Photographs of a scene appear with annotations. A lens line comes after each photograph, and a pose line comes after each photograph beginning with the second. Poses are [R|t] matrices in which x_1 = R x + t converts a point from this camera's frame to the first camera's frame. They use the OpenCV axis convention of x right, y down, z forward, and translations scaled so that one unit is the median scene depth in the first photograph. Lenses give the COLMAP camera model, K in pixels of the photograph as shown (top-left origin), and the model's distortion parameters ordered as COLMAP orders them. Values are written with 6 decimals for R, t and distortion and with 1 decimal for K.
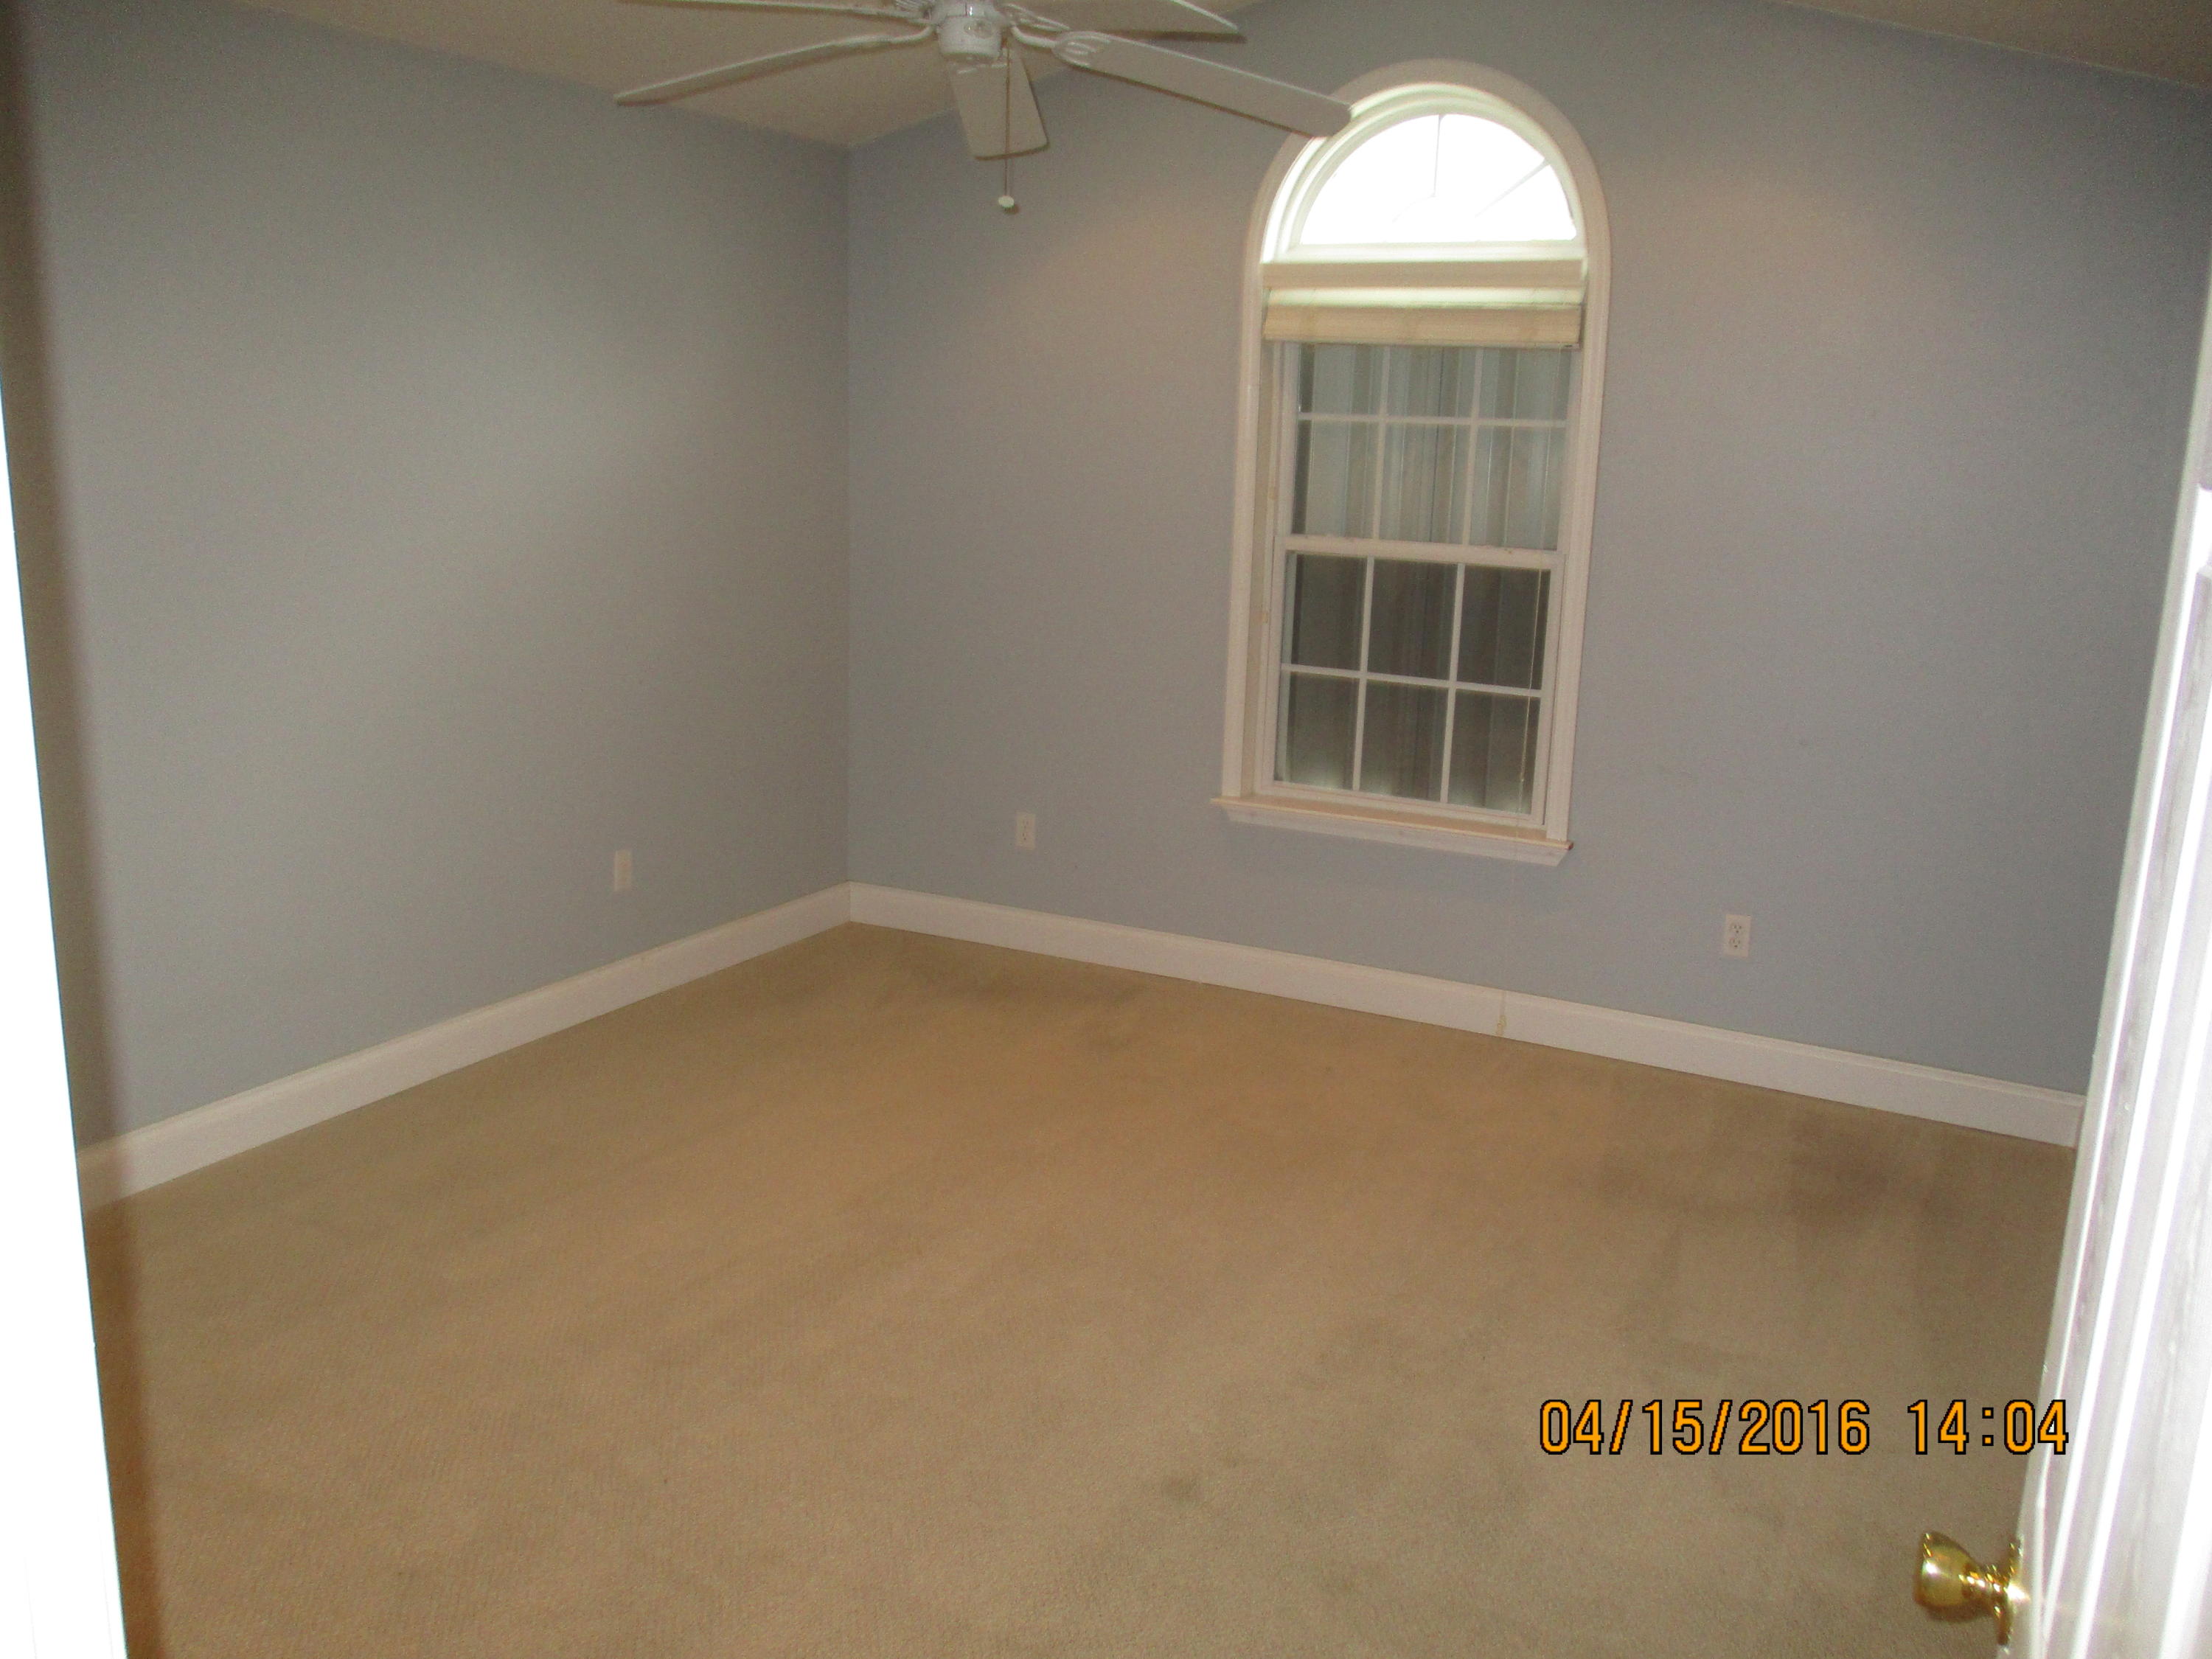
lens RADIAL K [[1843.0, 0, 1114.8], [0, 1843.0, 797.1], [0, 0, 1]] dist [-0.061670, 0.051428]
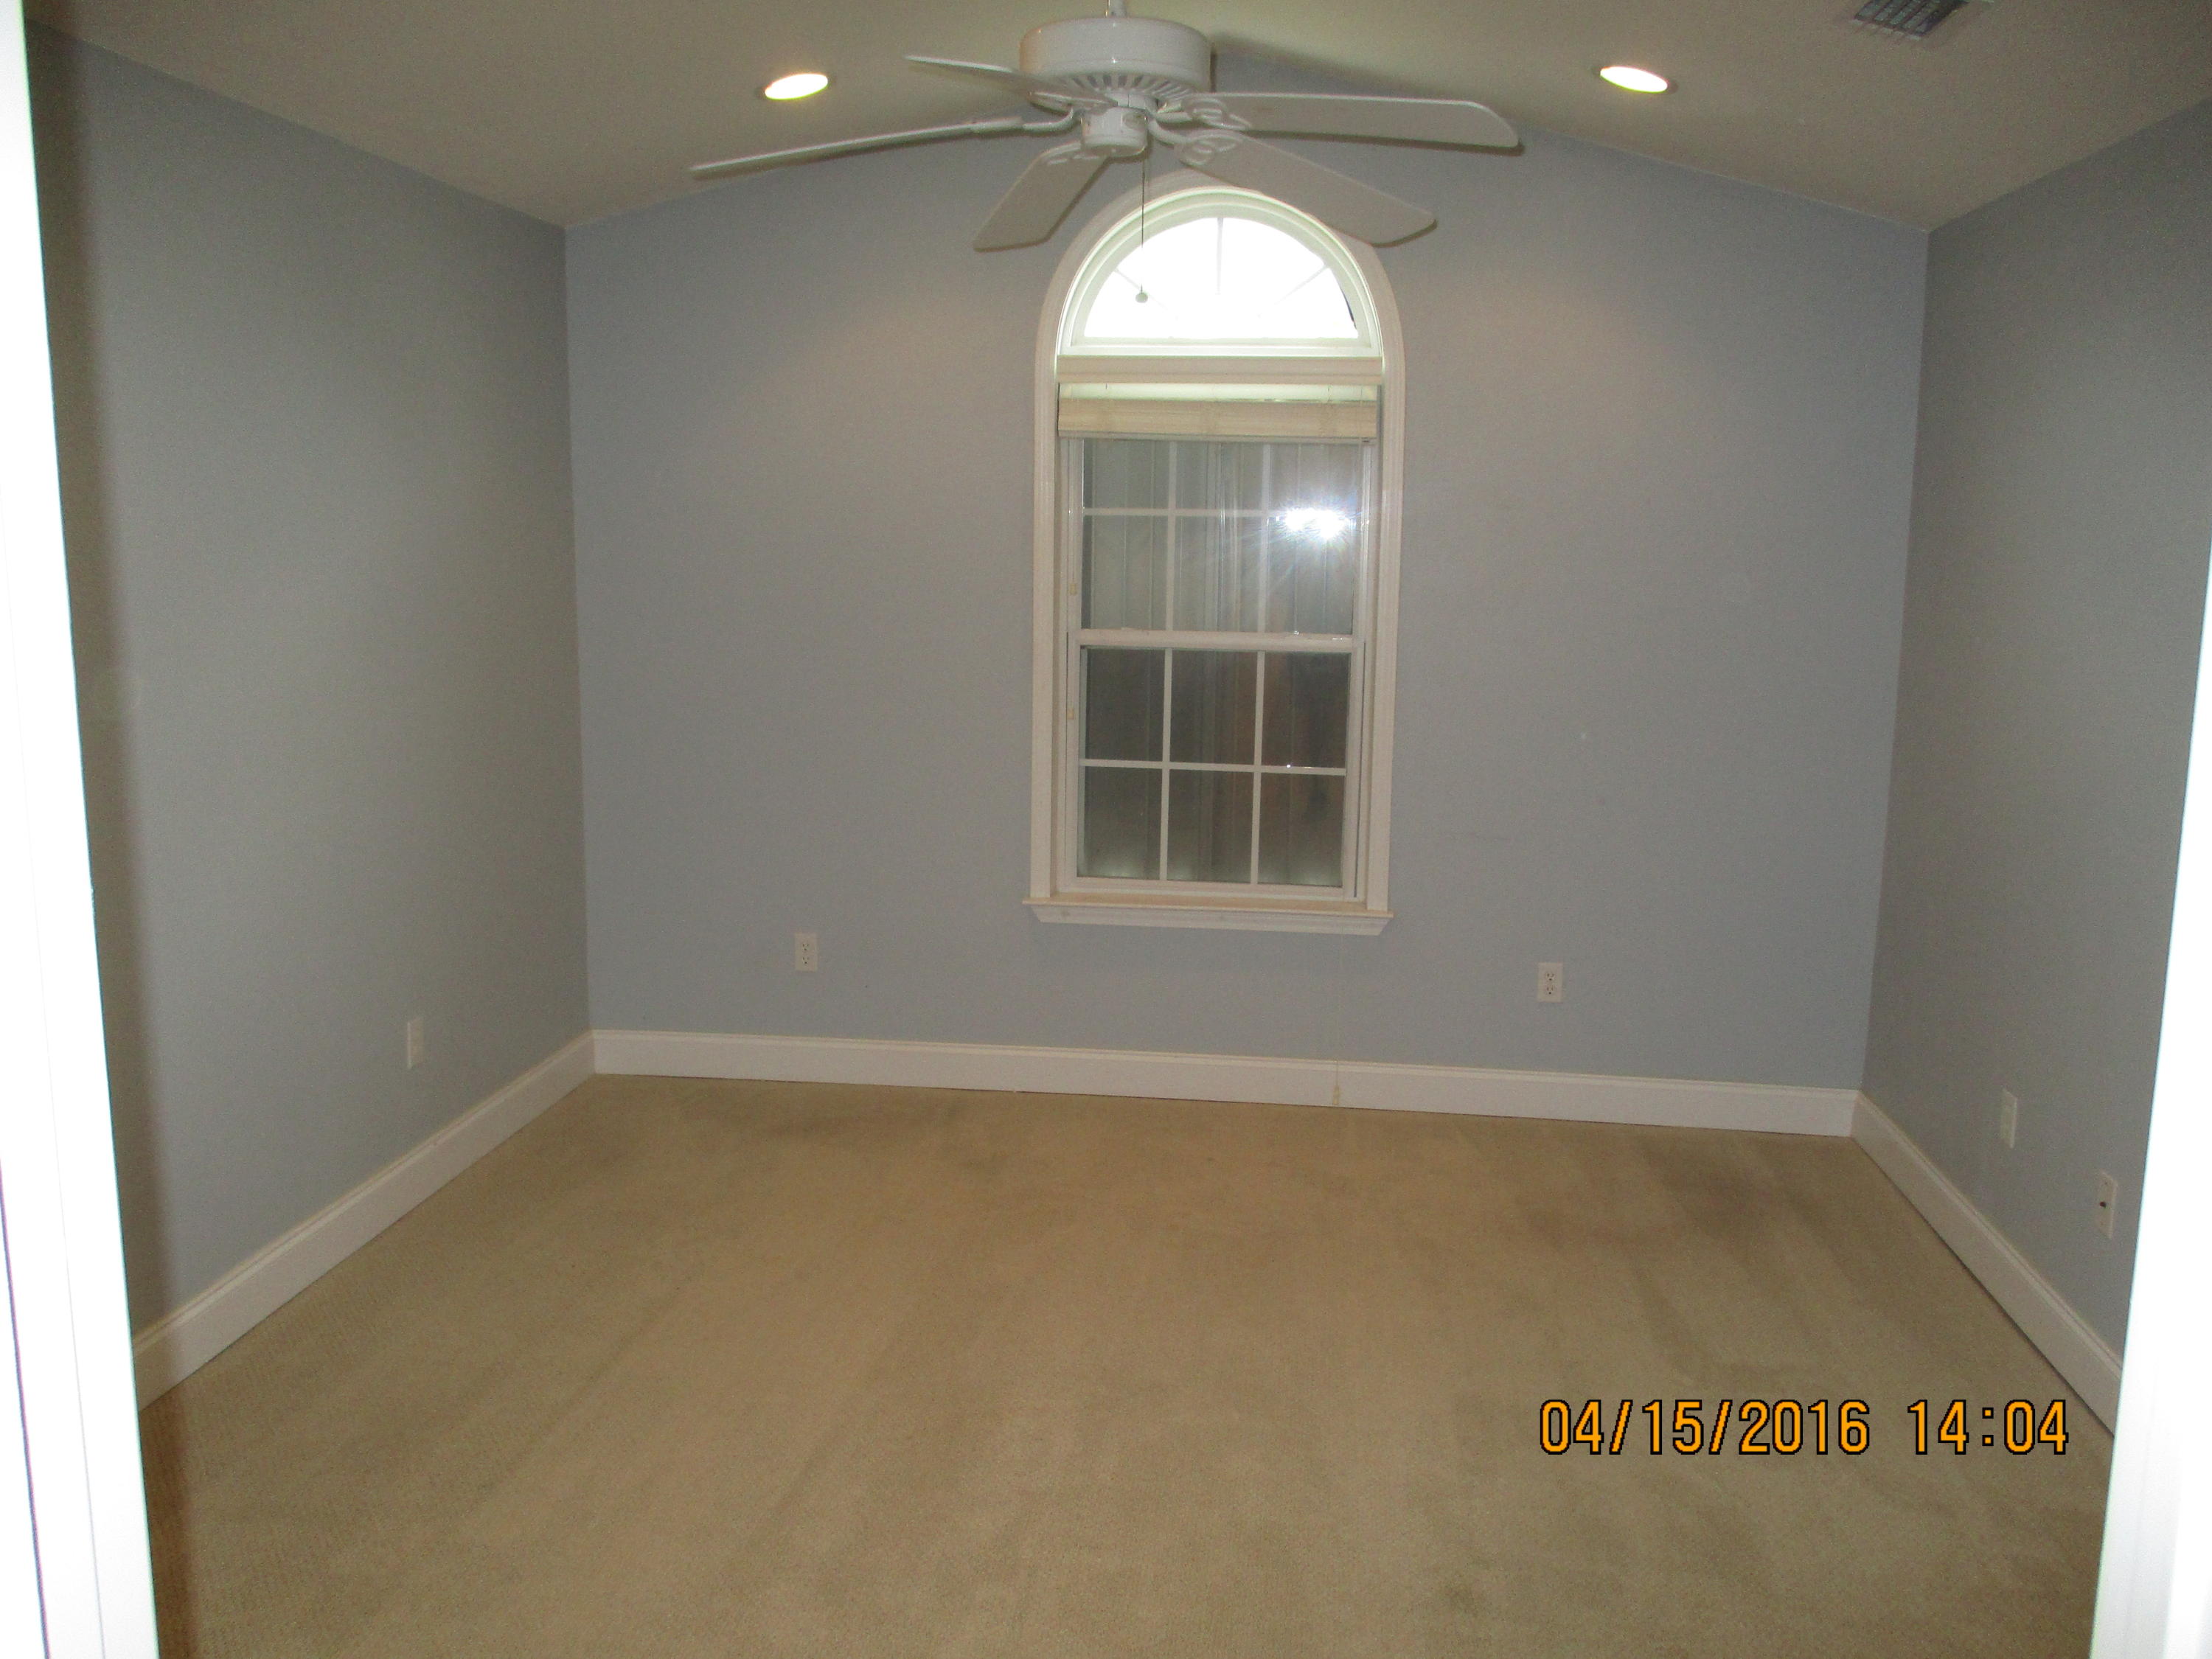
lens RADIAL K [[1843.0, 0, 1114.8], [0, 1843.0, 797.1], [0, 0, 1]] dist [-0.061670, 0.051428]
pose [[0.936938, -0.070814, 0.342246, -0.244482], [0.086661, 0.995749, -0.031213, -0.020039], [-0.338581, 0.058904, 0.939092, 0.065952]]
